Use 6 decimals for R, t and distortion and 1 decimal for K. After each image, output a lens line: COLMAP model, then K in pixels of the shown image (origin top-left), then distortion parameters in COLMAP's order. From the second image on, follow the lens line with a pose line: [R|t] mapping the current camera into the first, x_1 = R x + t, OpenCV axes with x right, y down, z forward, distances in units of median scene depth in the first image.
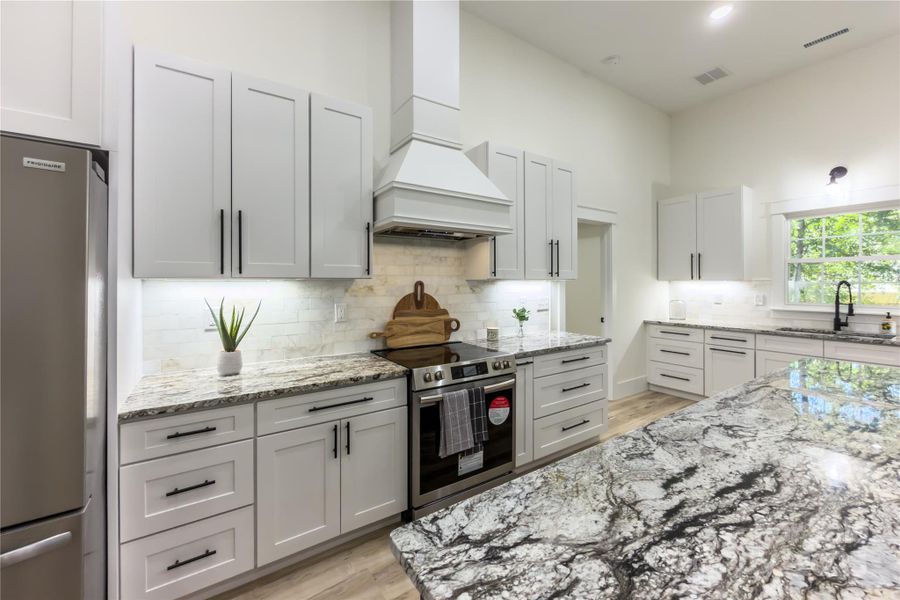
lens RADIAL K [[363.7, 0, 451.7], [0, 363.7, 280.9], [0, 0, 1]] dist [-0.000818, 0.000017]
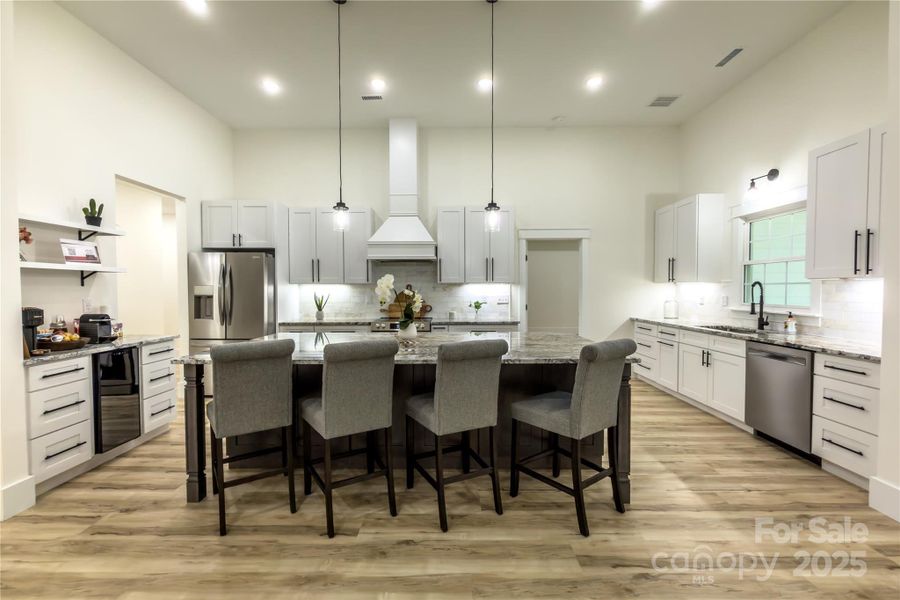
lens RADIAL K [[363.7, 0, 451.3], [0, 363.7, 296.9], [0, 0, 1]] dist [-0.000818, 0.000017]
pose [[0.825026, 0.011718, -0.564974, 1.002453], [0.005089, 0.999590, 0.028164, 0.010291], [0.565072, -0.026111, 0.824628, -0.390707]]
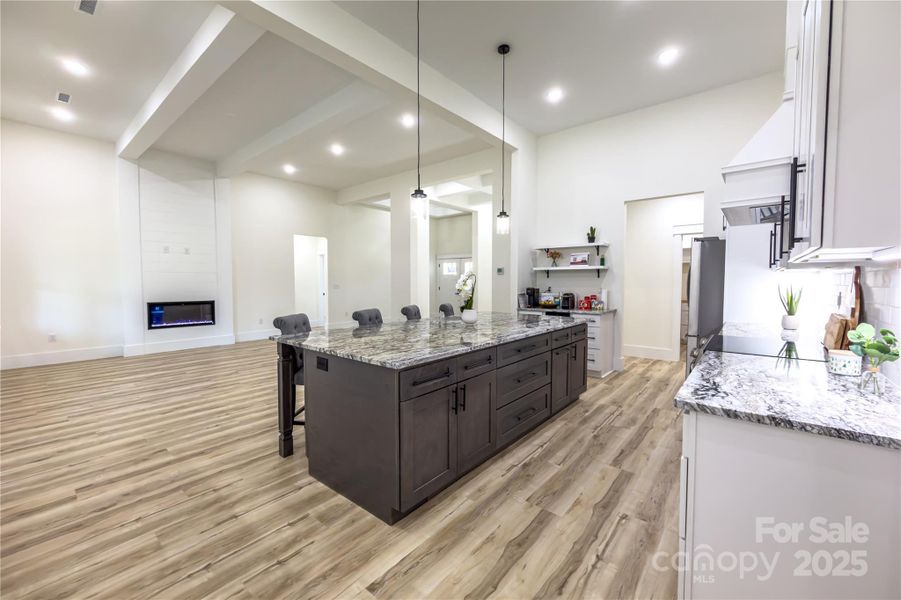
lens RADIAL K [[364.1, 0, 452.1], [0, 364.1, 300.4], [0, 0, 1]] dist [-0.000818, 0.000017]
pose [[-0.959239, 0.015730, -0.282157, 0.751415], [0.002491, 0.998882, 0.047216, 0.026683], [0.282584, 0.044588, -0.958206, 1.241371]]
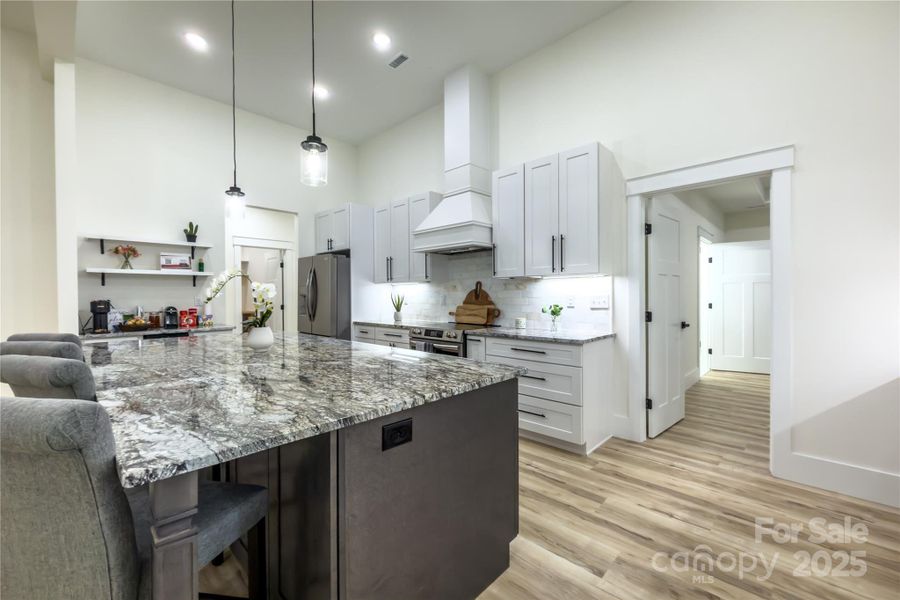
lens RADIAL K [[369.1, 0, 451.7], [0, 369.1, 299.6], [0, 0, 1]] dist [-0.000173, 0.000214]
pose [[0.209015, 0.012510, -0.977832, 1.163649], [0.012434, 0.999803, 0.015449, 0.042194], [0.977833, -0.015387, 0.208818, 0.485325]]
